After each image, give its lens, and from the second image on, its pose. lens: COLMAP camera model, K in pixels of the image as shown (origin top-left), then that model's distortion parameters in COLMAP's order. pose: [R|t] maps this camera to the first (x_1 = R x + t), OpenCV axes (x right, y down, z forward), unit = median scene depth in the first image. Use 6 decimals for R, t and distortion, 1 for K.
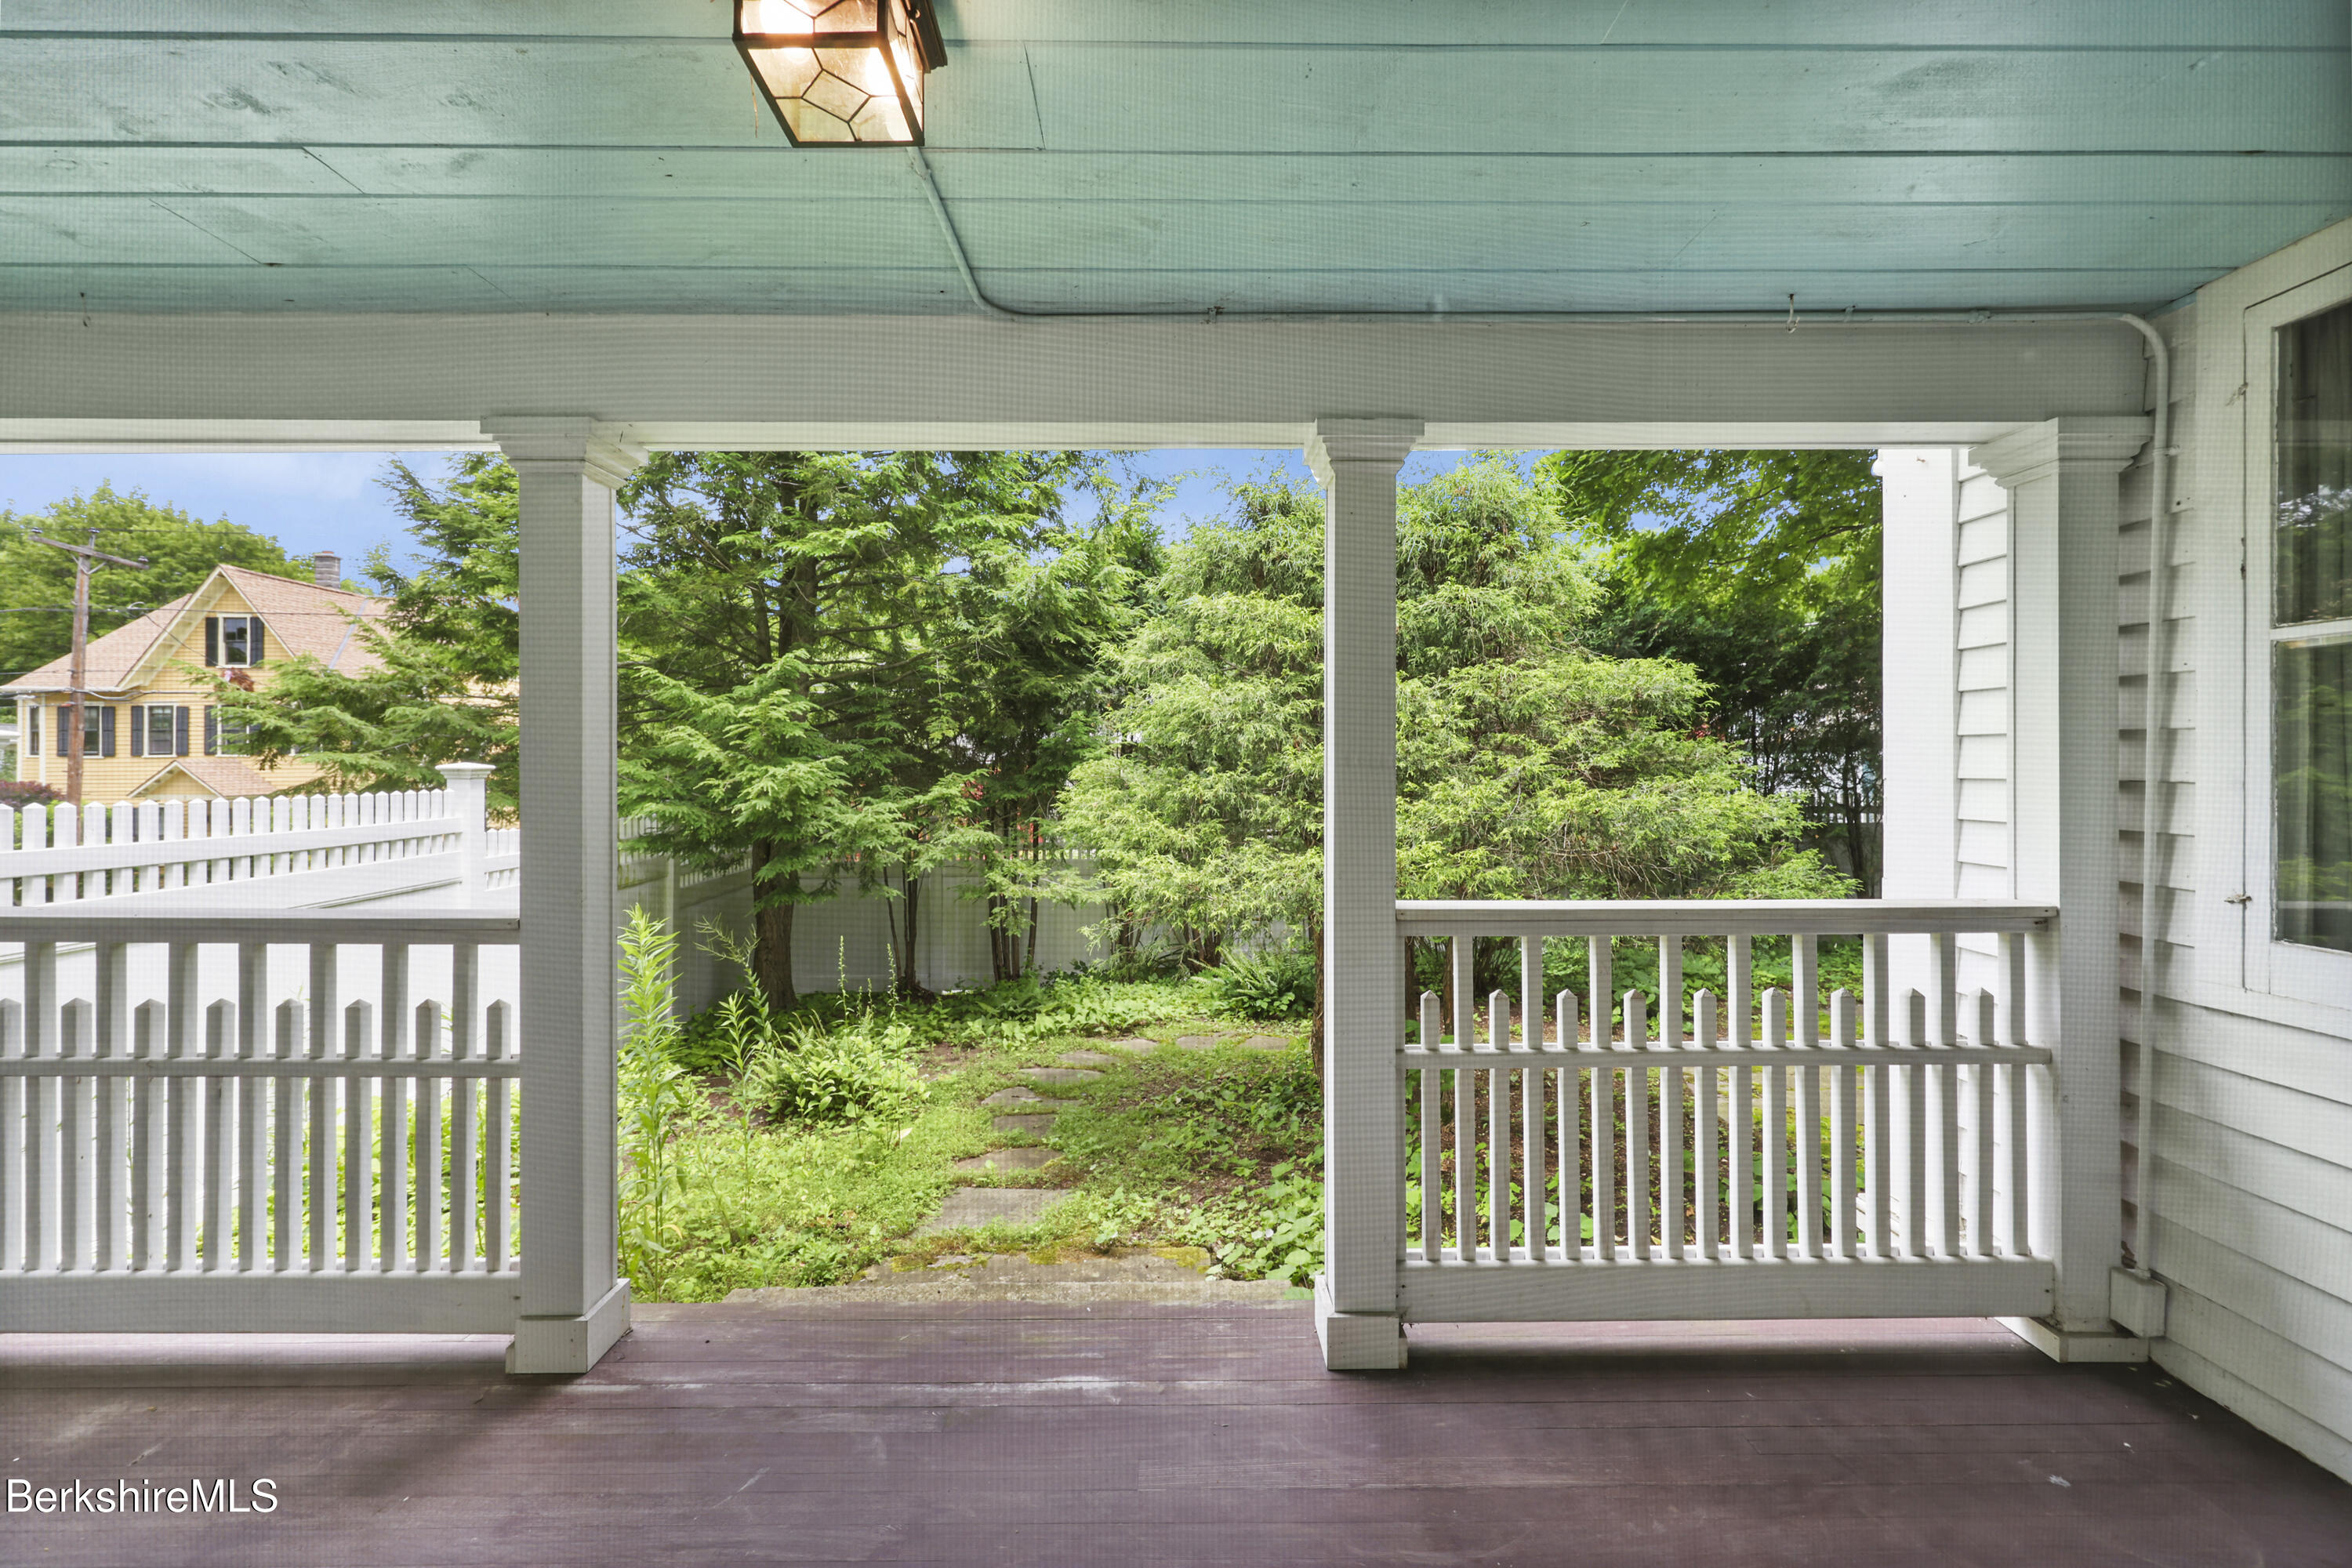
lens RADIAL K [[951.7, 0, 1176.1], [0, 951.7, 761.8], [0, 0, 1]] dist [0.000602, 0.000180]
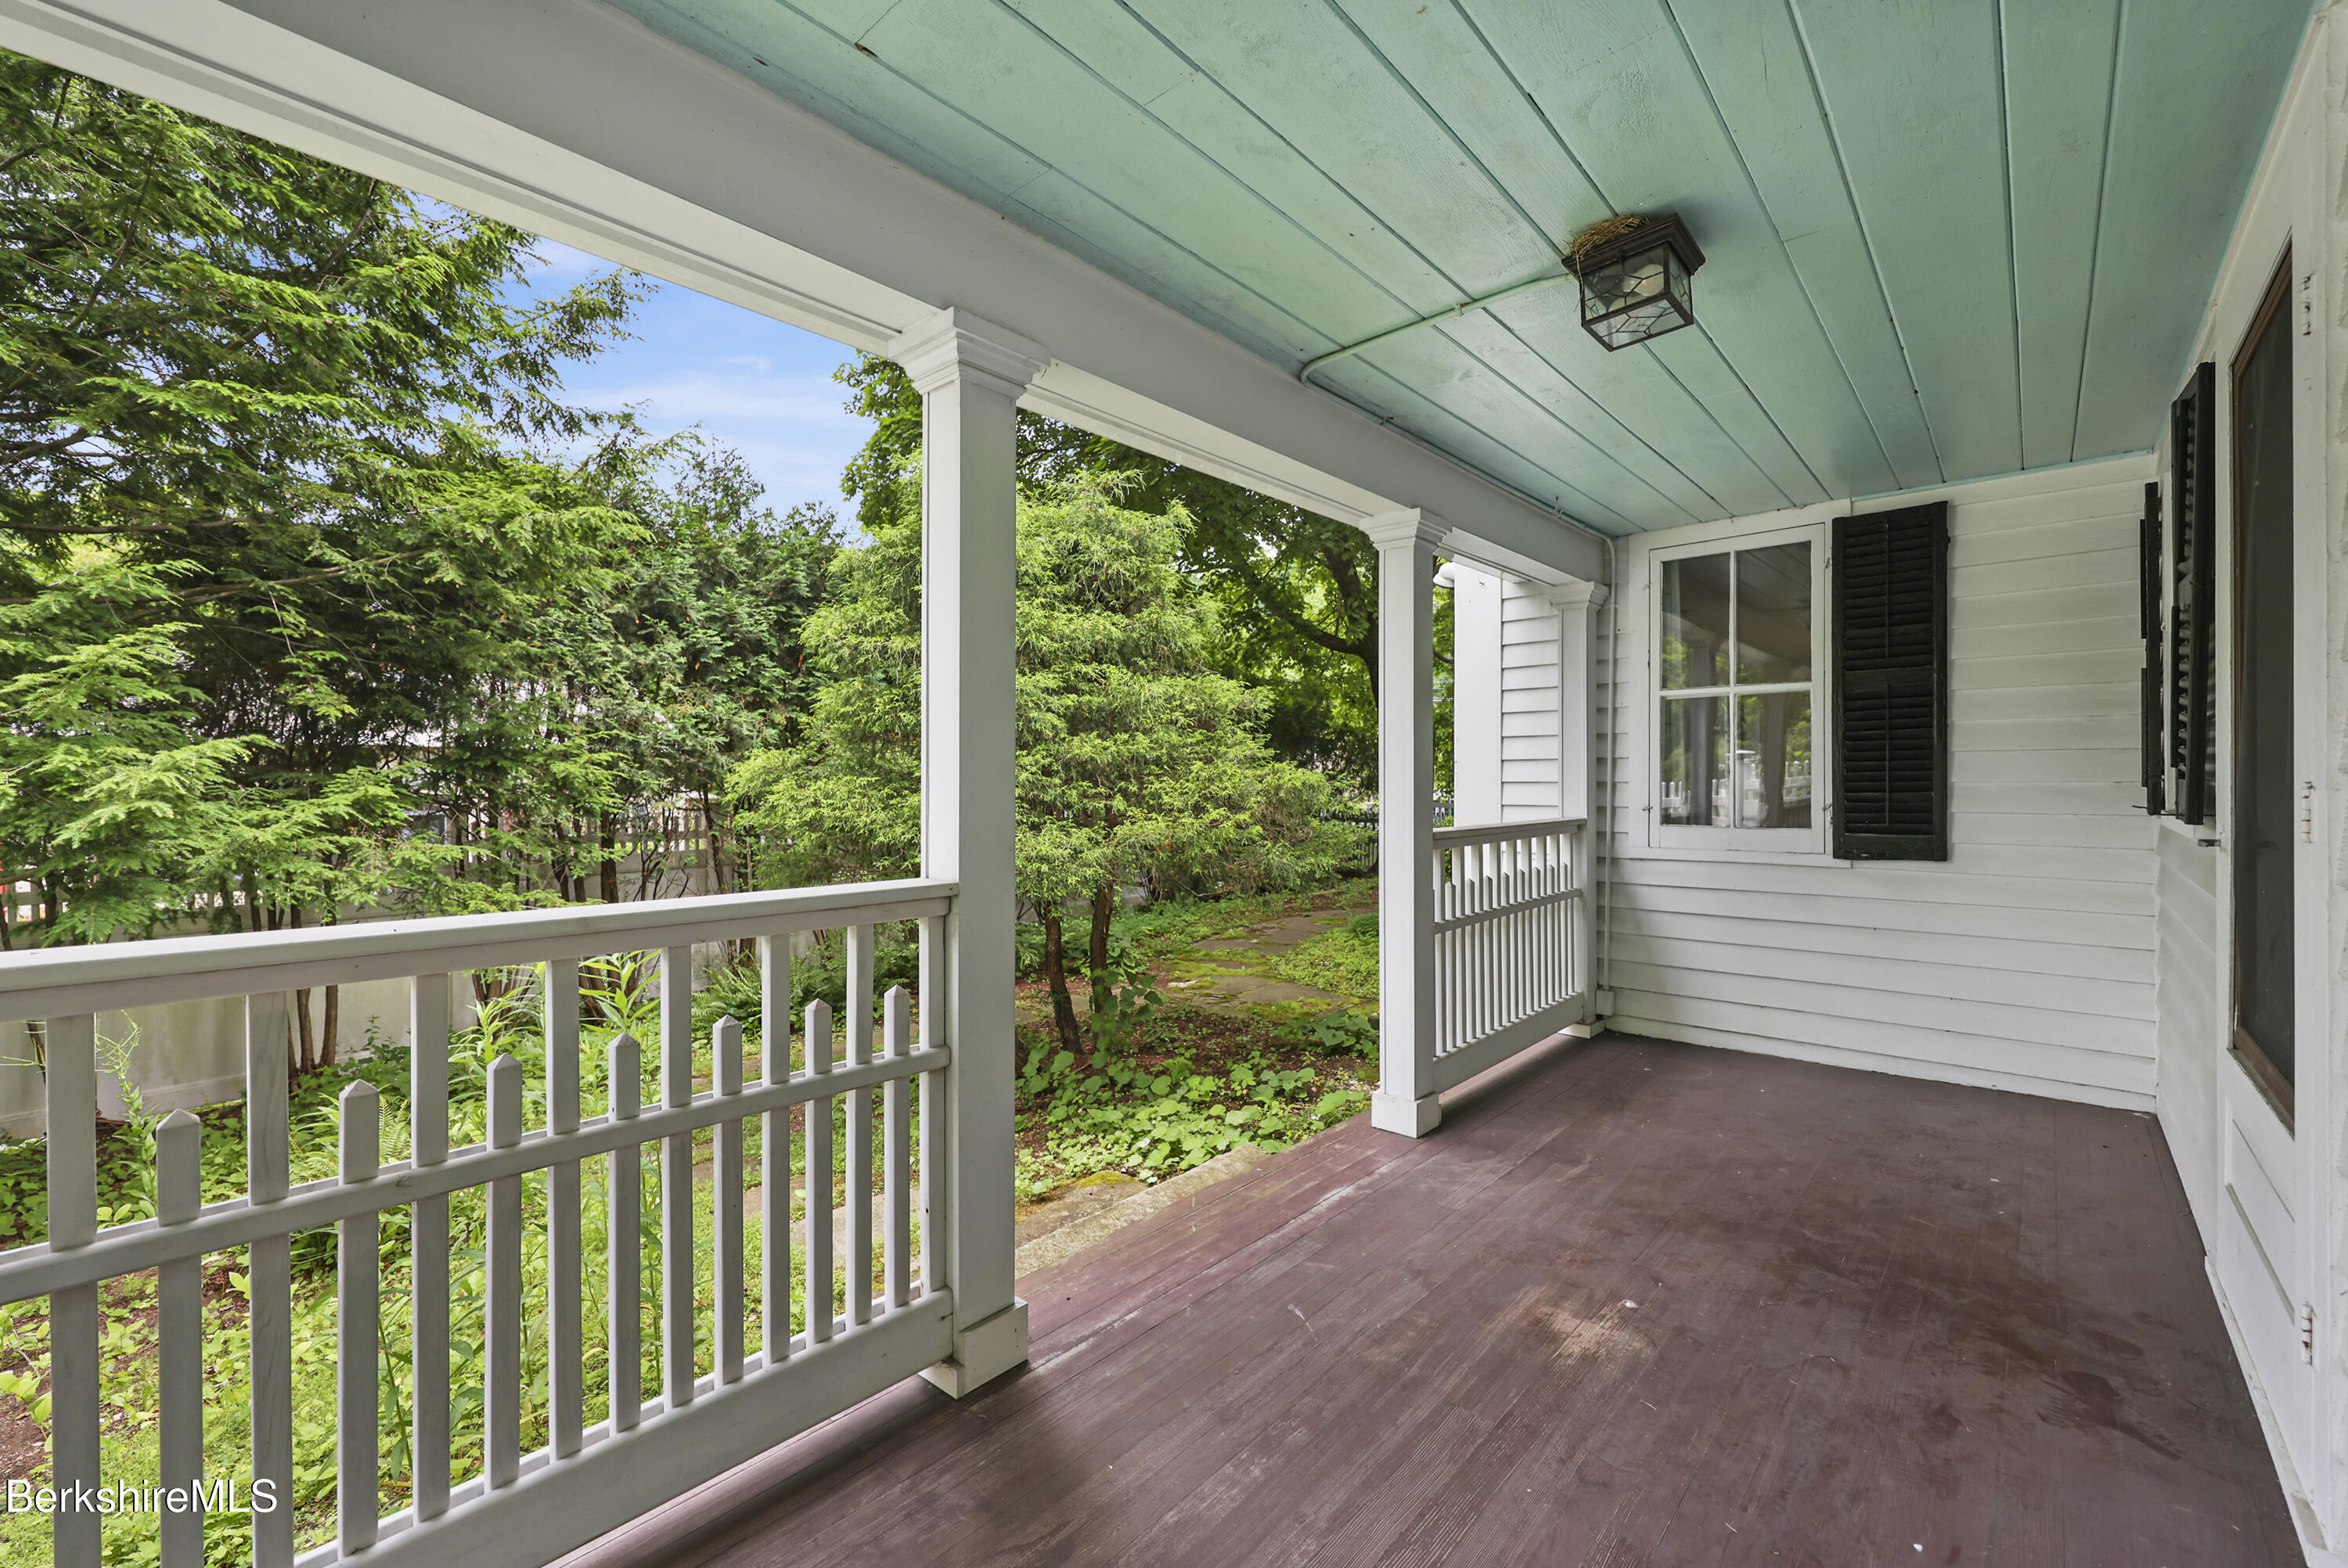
lens RADIAL K [[986.0, 0, 1182.7], [0, 986.0, 780.3], [0, 0, 1]] dist [-0.001165, 0.000076]
pose [[0.664190, -0.000098, 0.747563, -0.622589], [-0.001898, 0.999997, 0.001817, 0.033787], [-0.747561, -0.002626, 0.664188, 0.119386]]
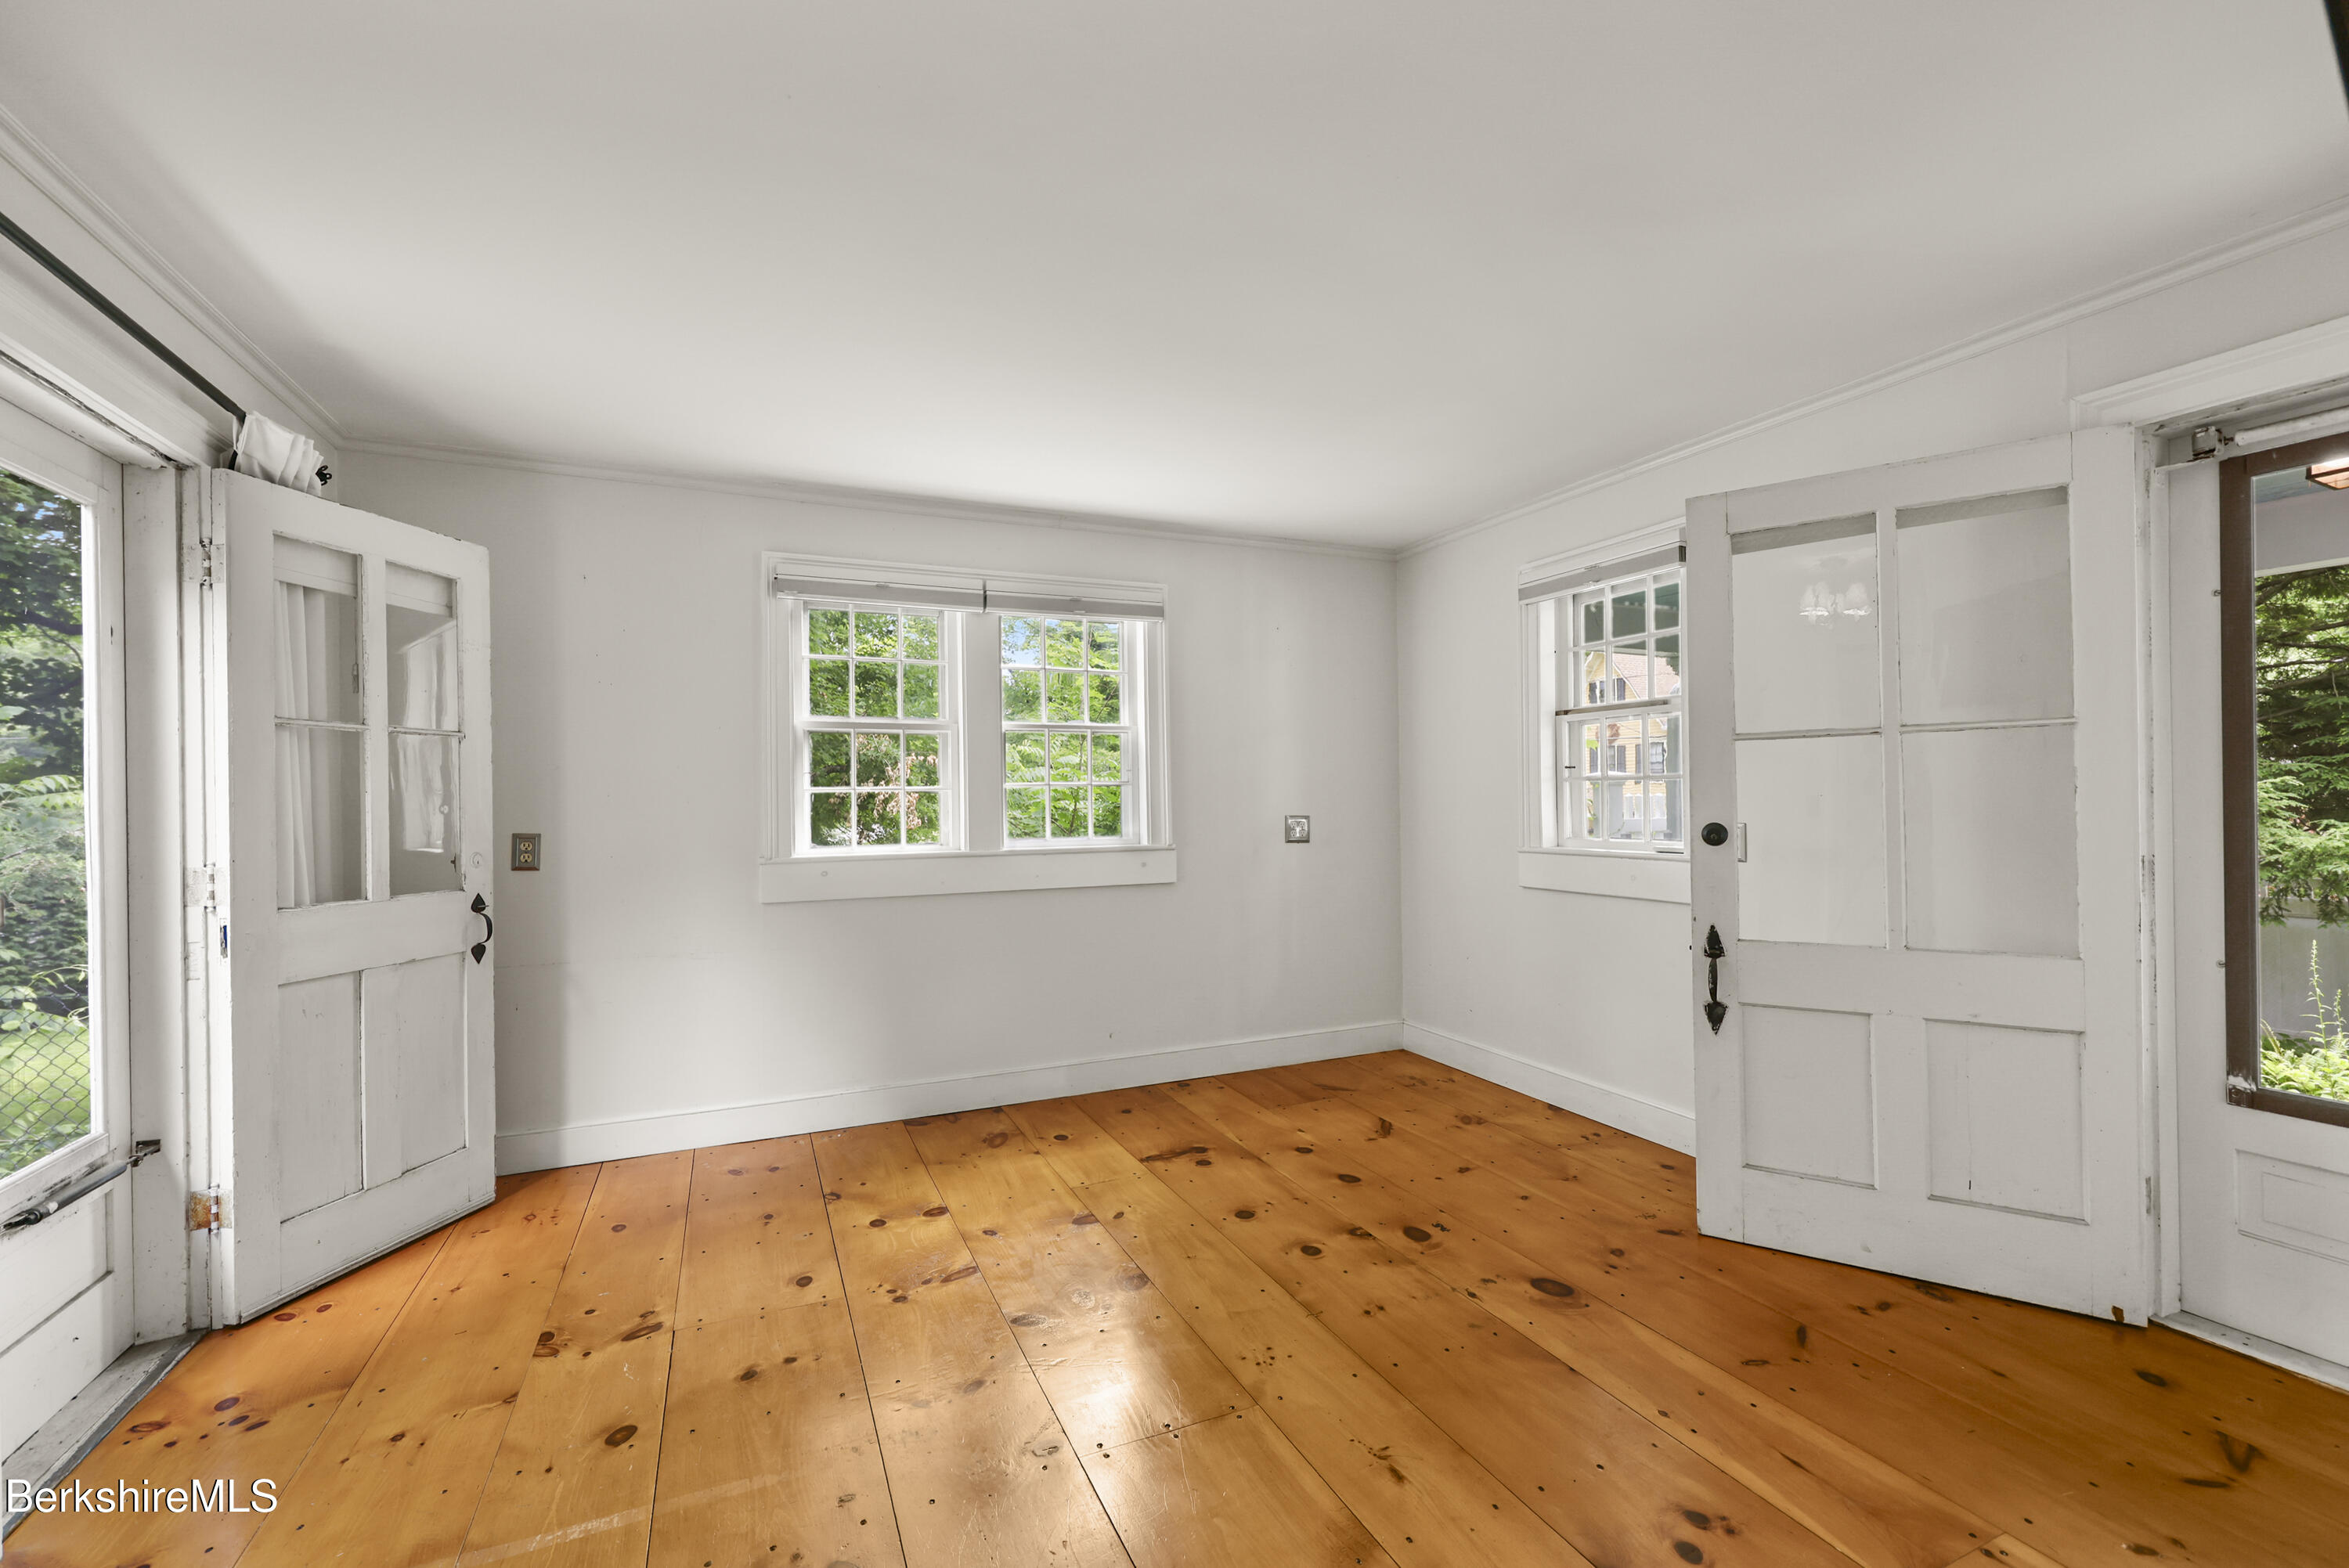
lens RADIAL K [[981.2, 0, 1169.1], [0, 981.2, 797.2], [0, 0, 1]] dist [-0.001021, 0.000108]
pose [[0.393664, -0.003284, -0.919248, 0.172522], [0.013432, 0.999907, 0.002180, -0.003063], [0.919156, -0.013205, 0.393672, -0.663791]]
